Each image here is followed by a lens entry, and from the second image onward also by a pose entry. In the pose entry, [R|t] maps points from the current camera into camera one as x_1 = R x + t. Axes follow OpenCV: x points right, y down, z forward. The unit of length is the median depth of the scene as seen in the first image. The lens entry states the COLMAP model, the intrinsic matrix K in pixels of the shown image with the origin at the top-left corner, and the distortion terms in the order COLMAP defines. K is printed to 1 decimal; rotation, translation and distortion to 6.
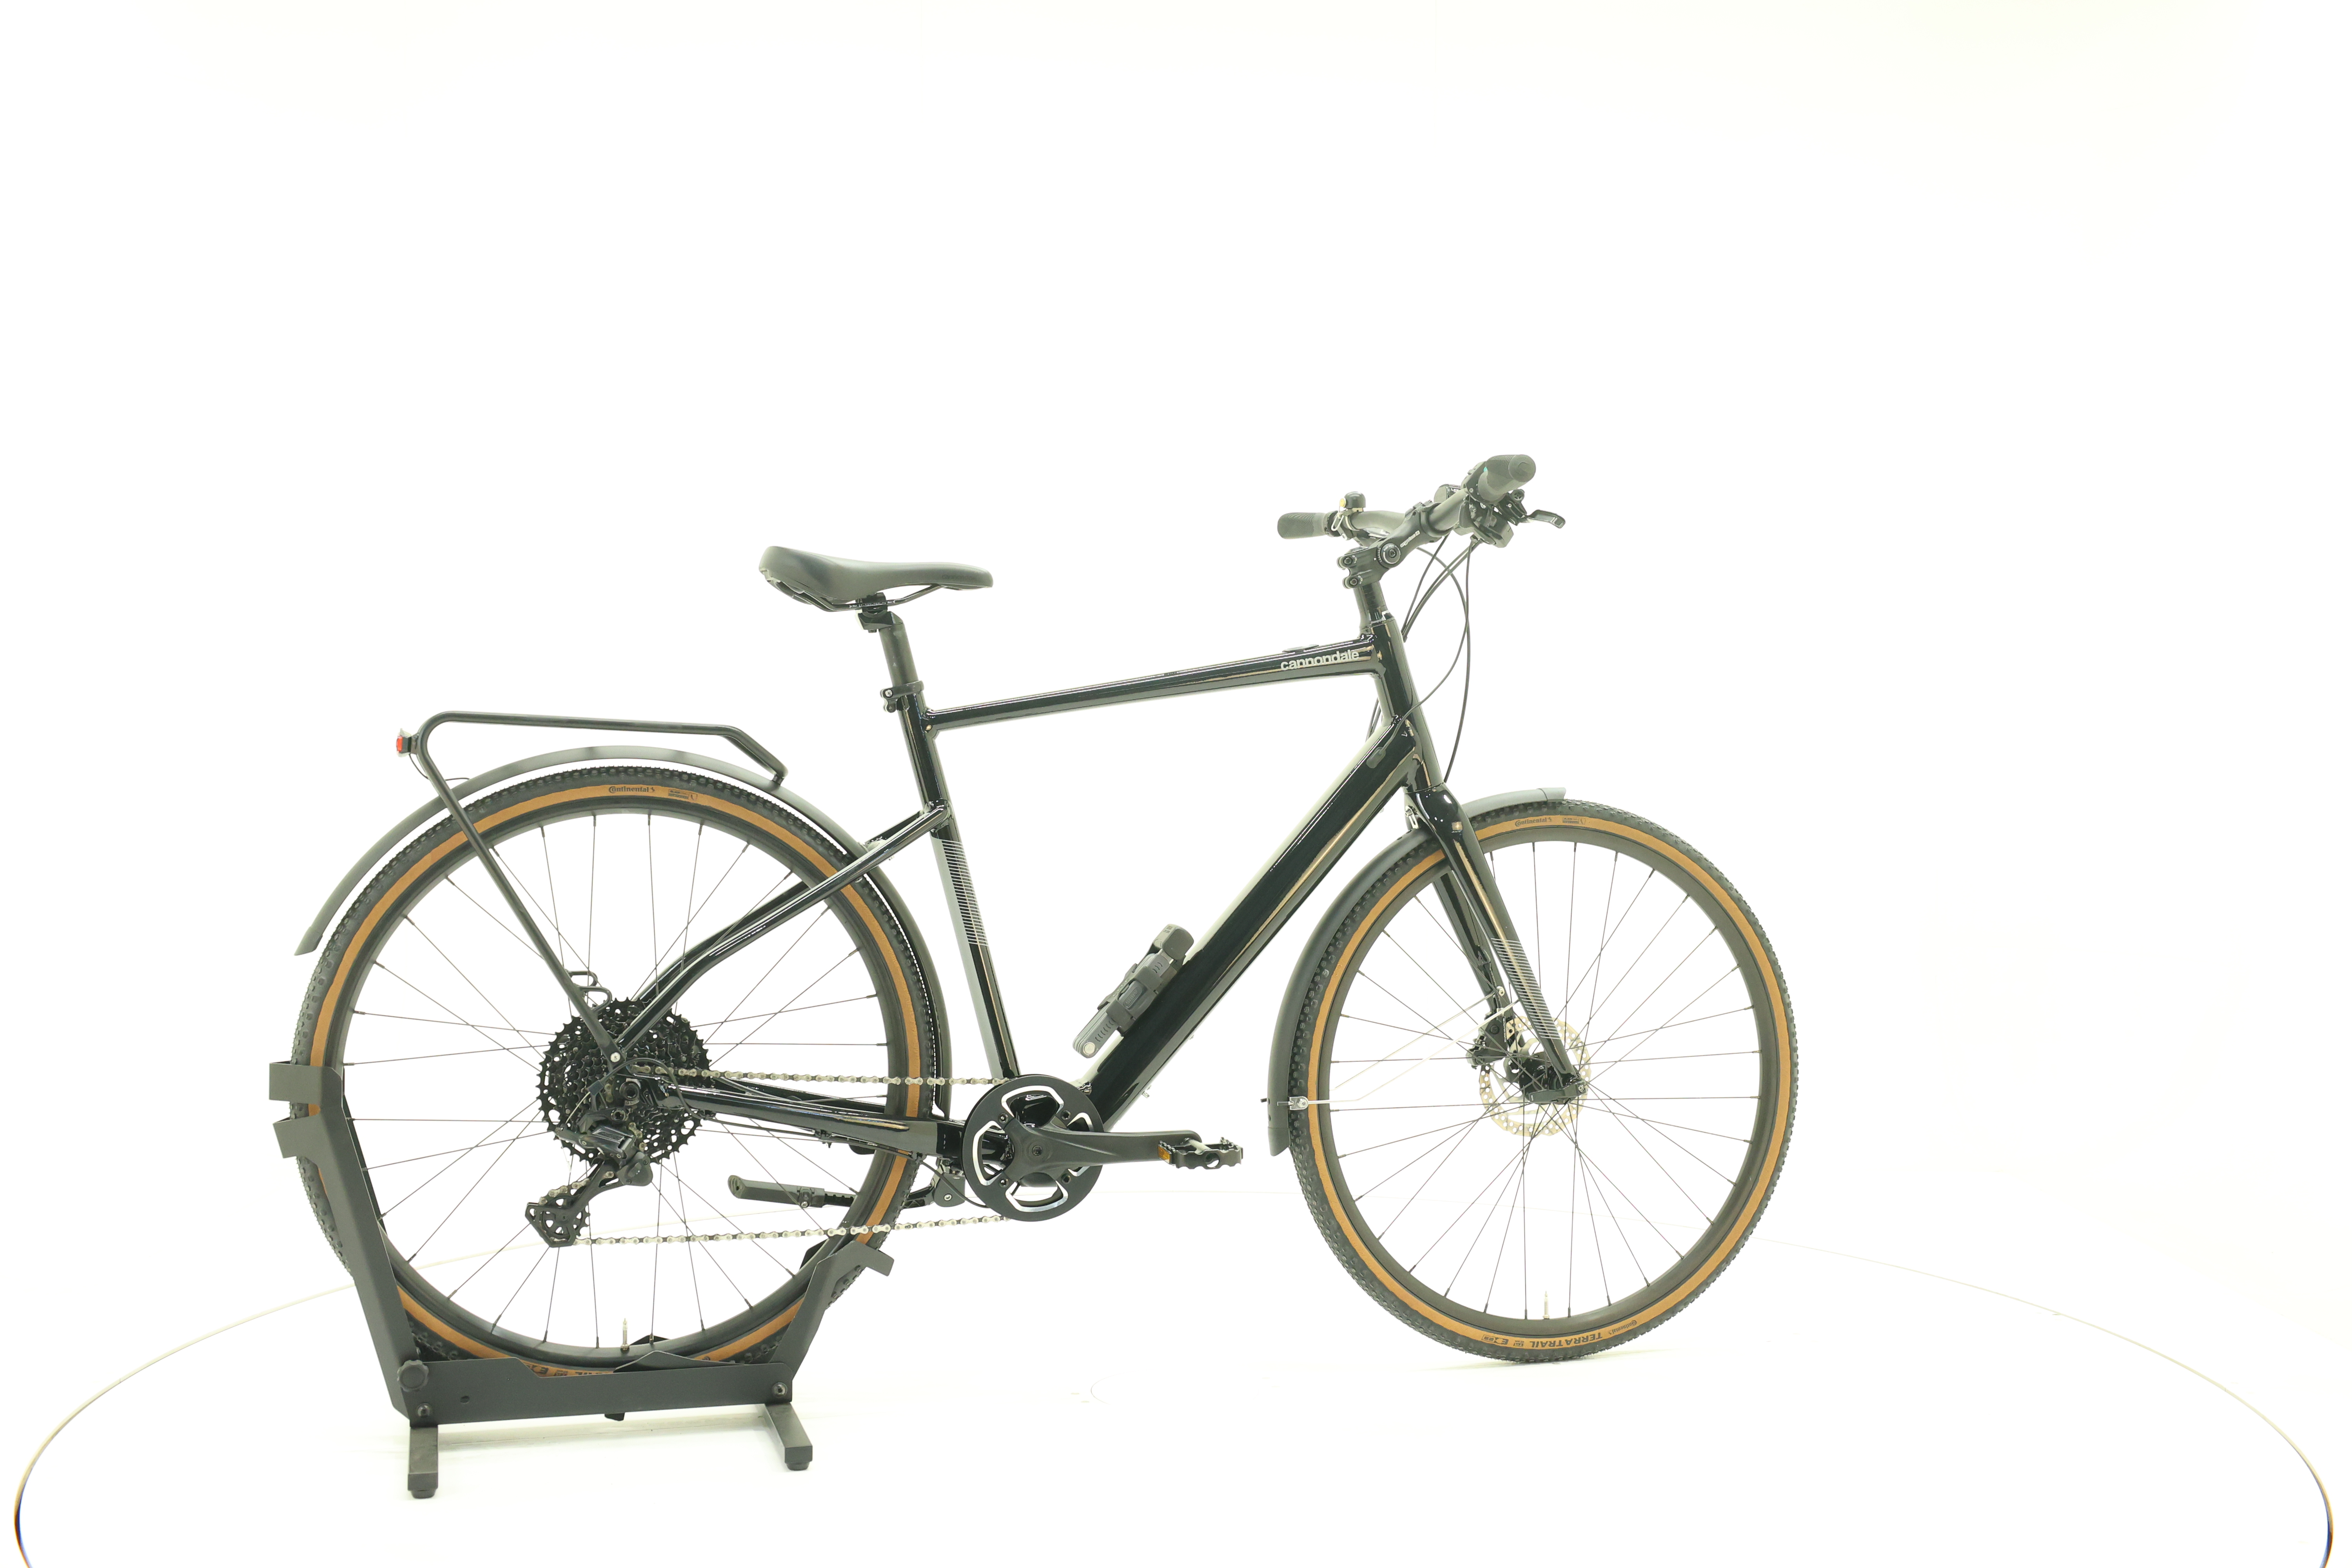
lens RADIAL K [[2496.0, 0, 1172.1], [0, 2496.0, 779.2], [0, 0, 1]] dist [0.014765, 0.000000]
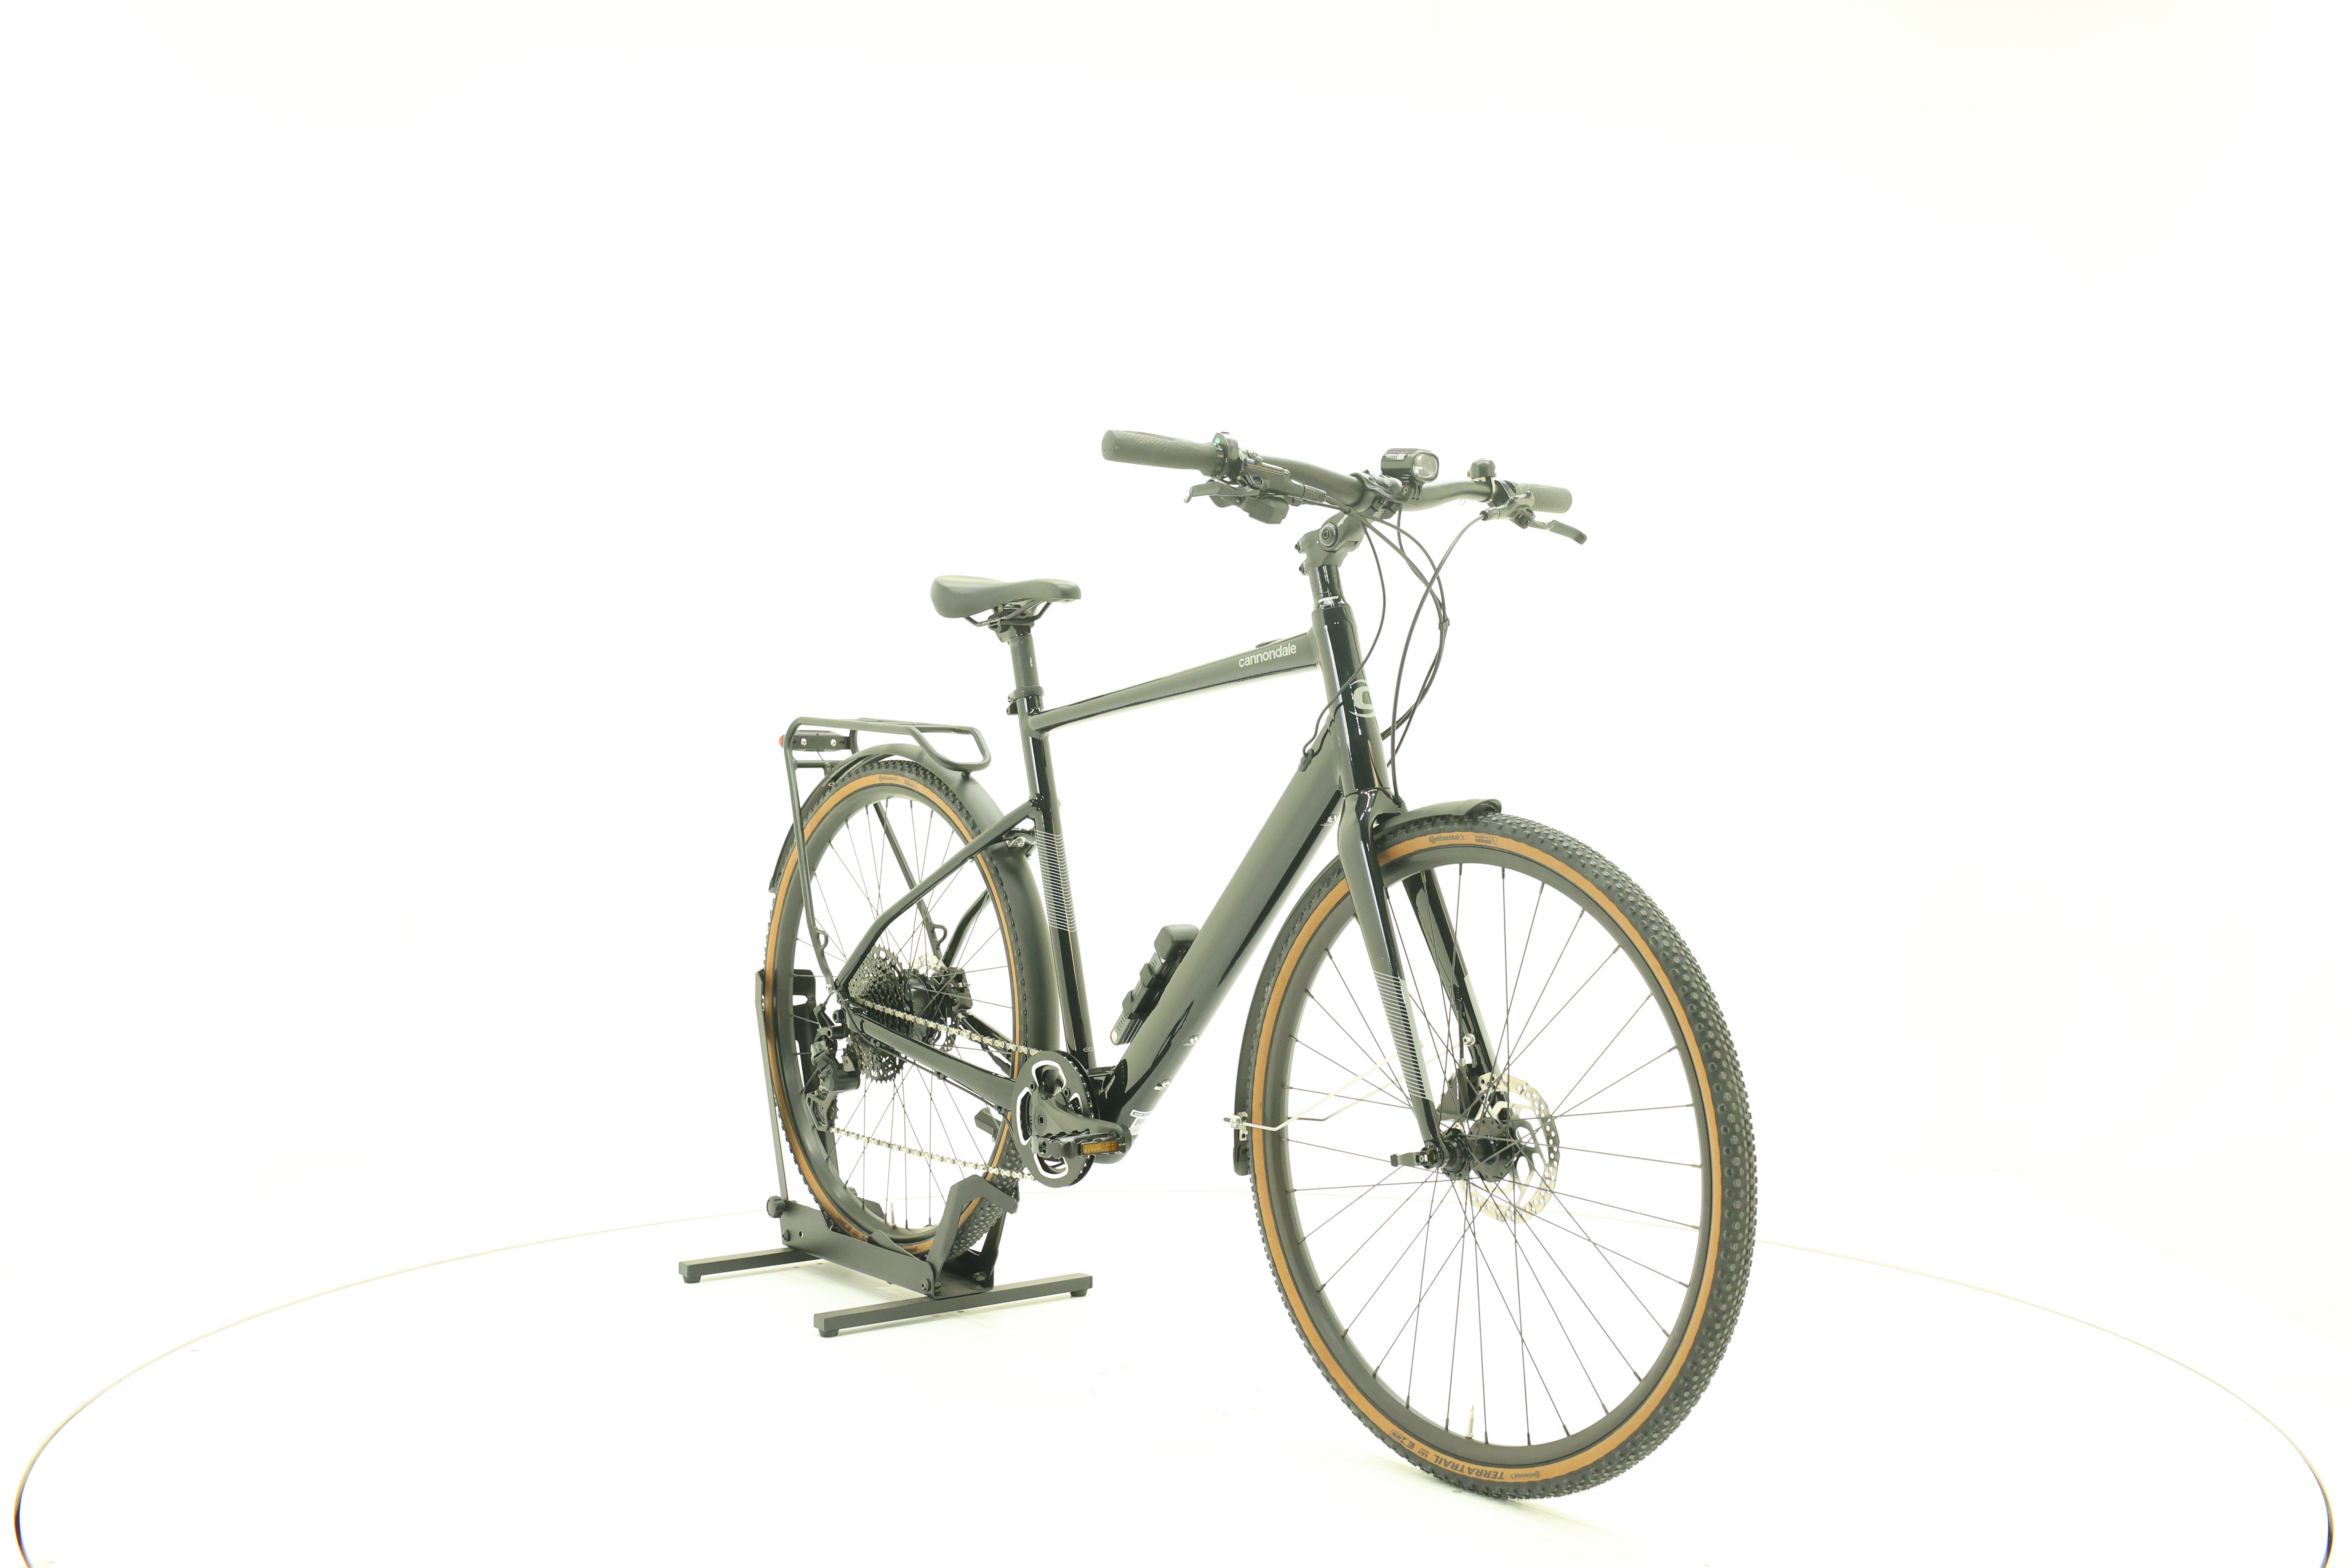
lens RADIAL K [[2496.0, 0, 1183.0], [0, 2496.0, 785.0], [0, 0, 1]] dist [0.014765, 0.000000]
pose [[0.364413, 0.017654, -0.931070, 0.940037], [-0.020006, 0.999738, 0.011125, -0.008844], [0.931023, 0.014572, 0.364671, 0.642894]]
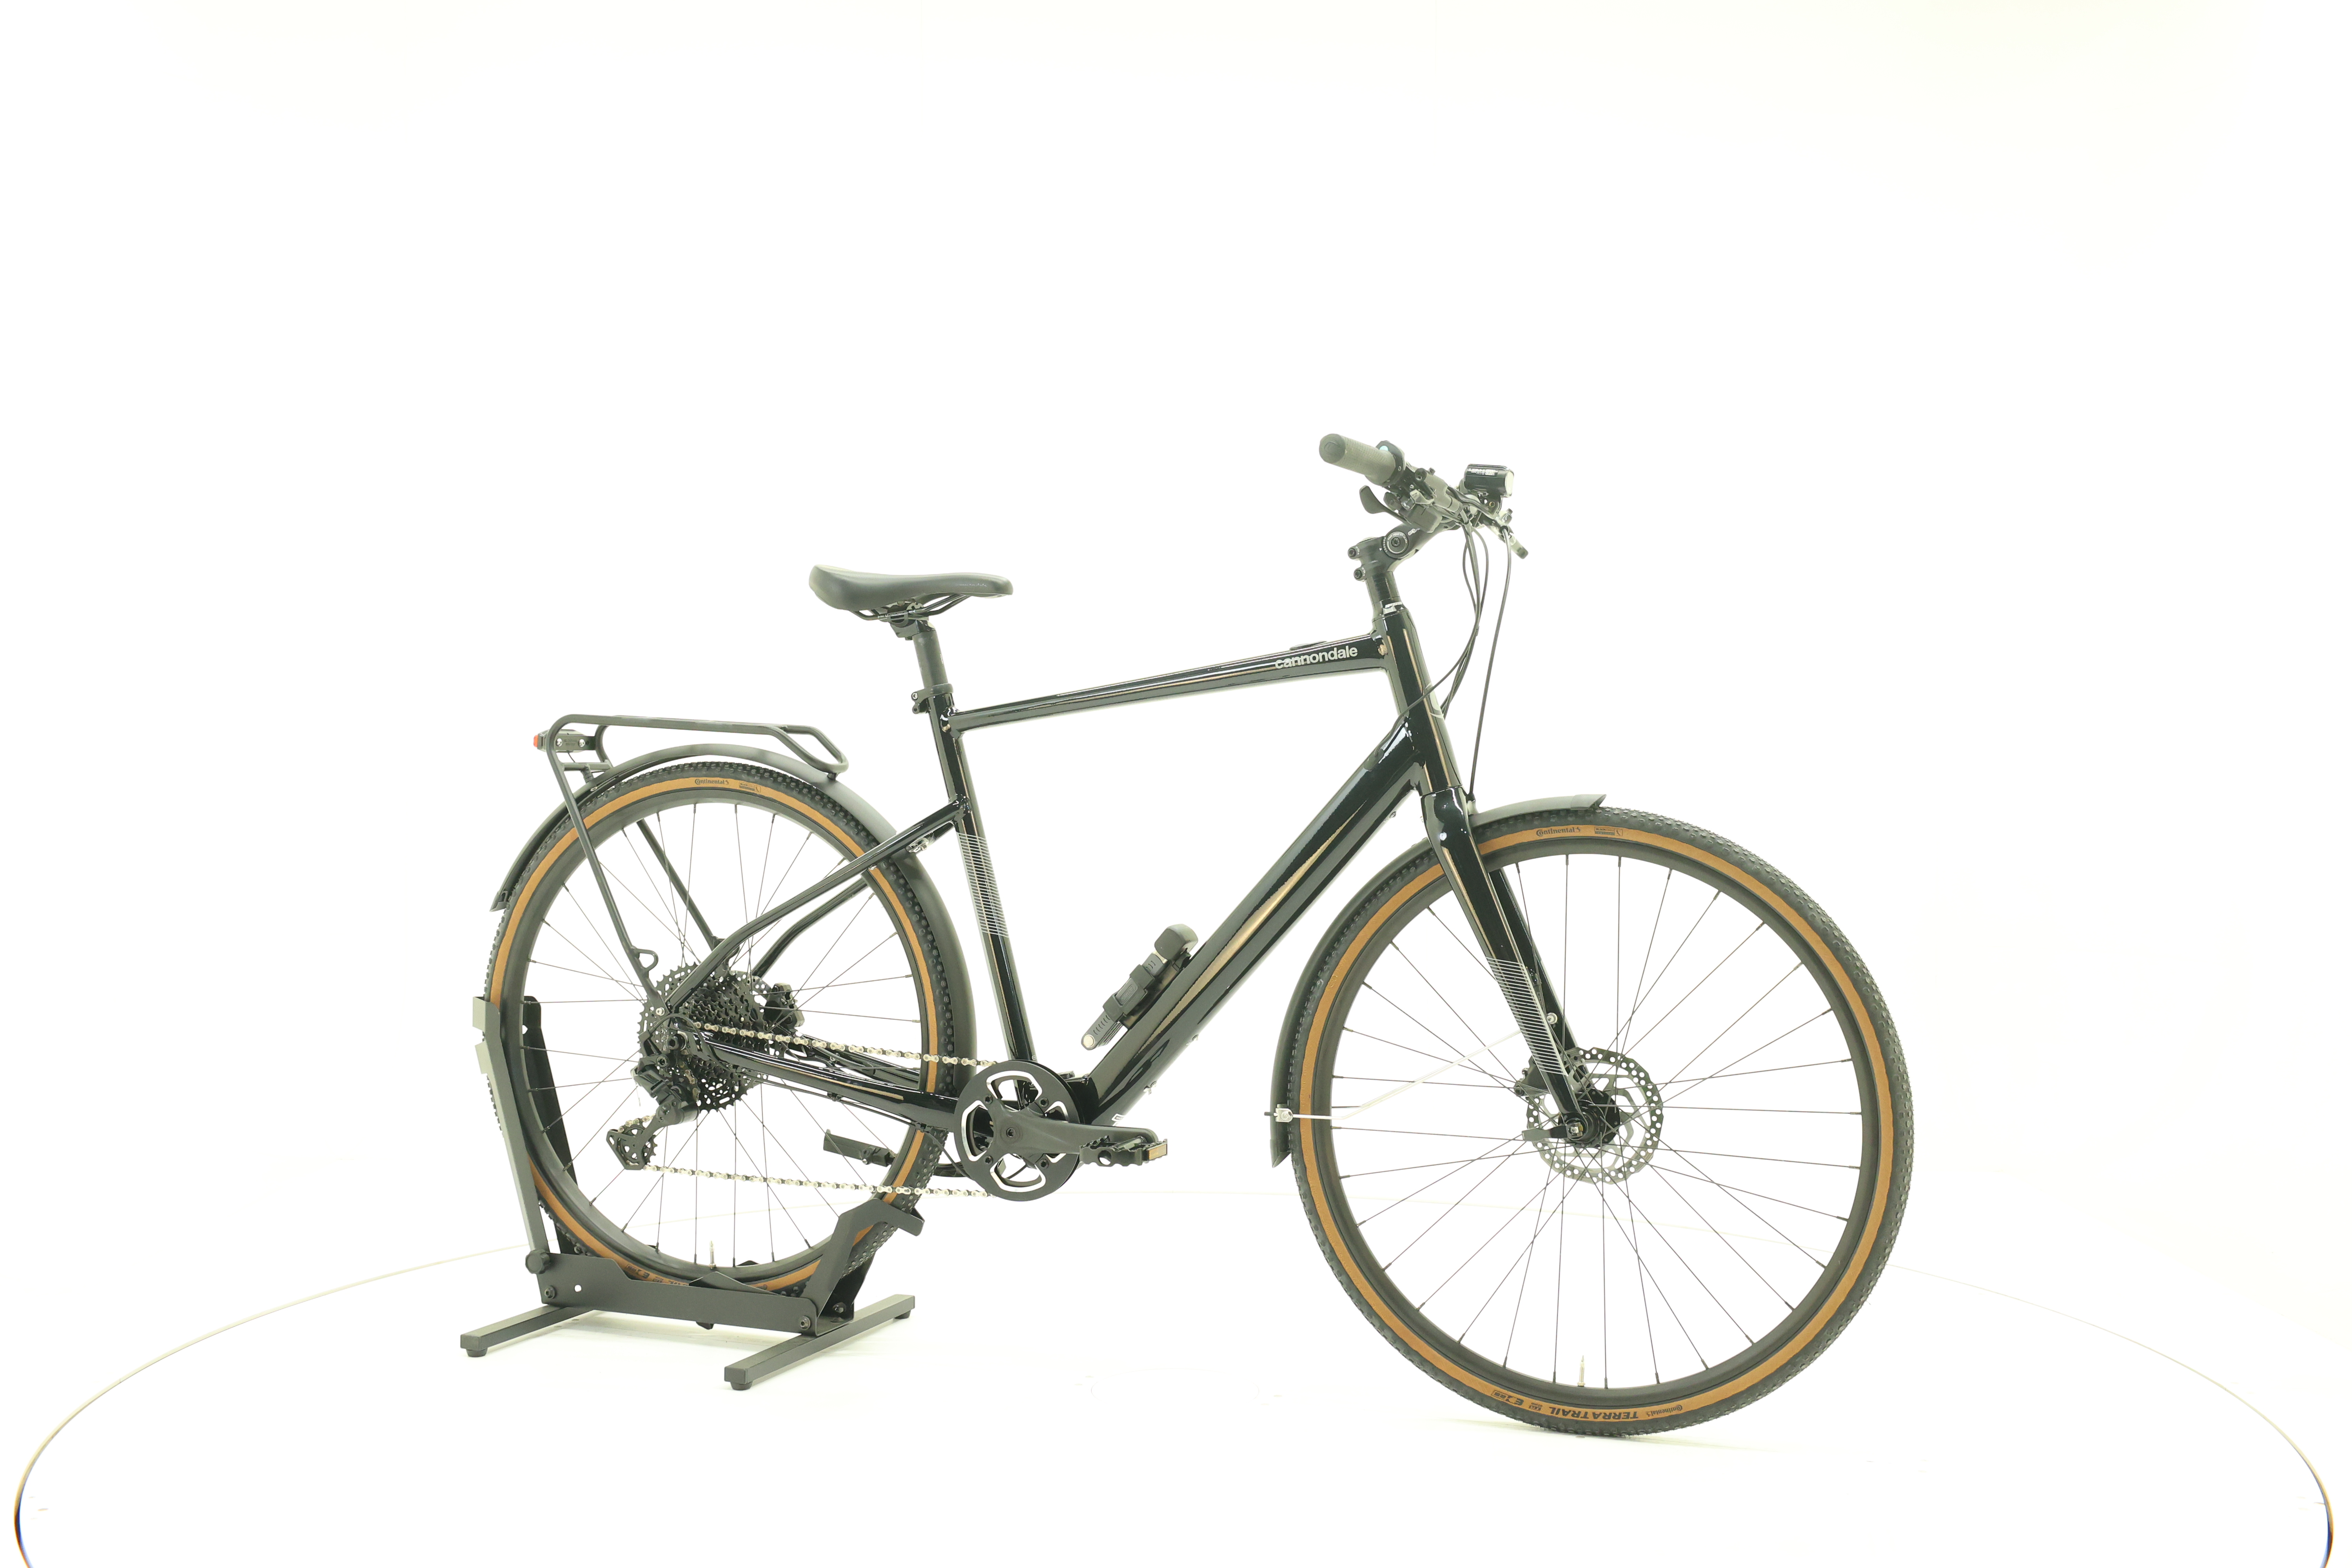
lens RADIAL K [[2496.0, 0, 1174.1], [0, 2496.0, 781.9], [0, 0, 1]] dist [0.014765, 0.000000]
pose [[0.782343, 0.010890, -0.622753, 0.628475], [-0.013412, 0.999910, 0.000636, 0.000521], [0.622704, 0.007855, 0.782418, 0.218706]]
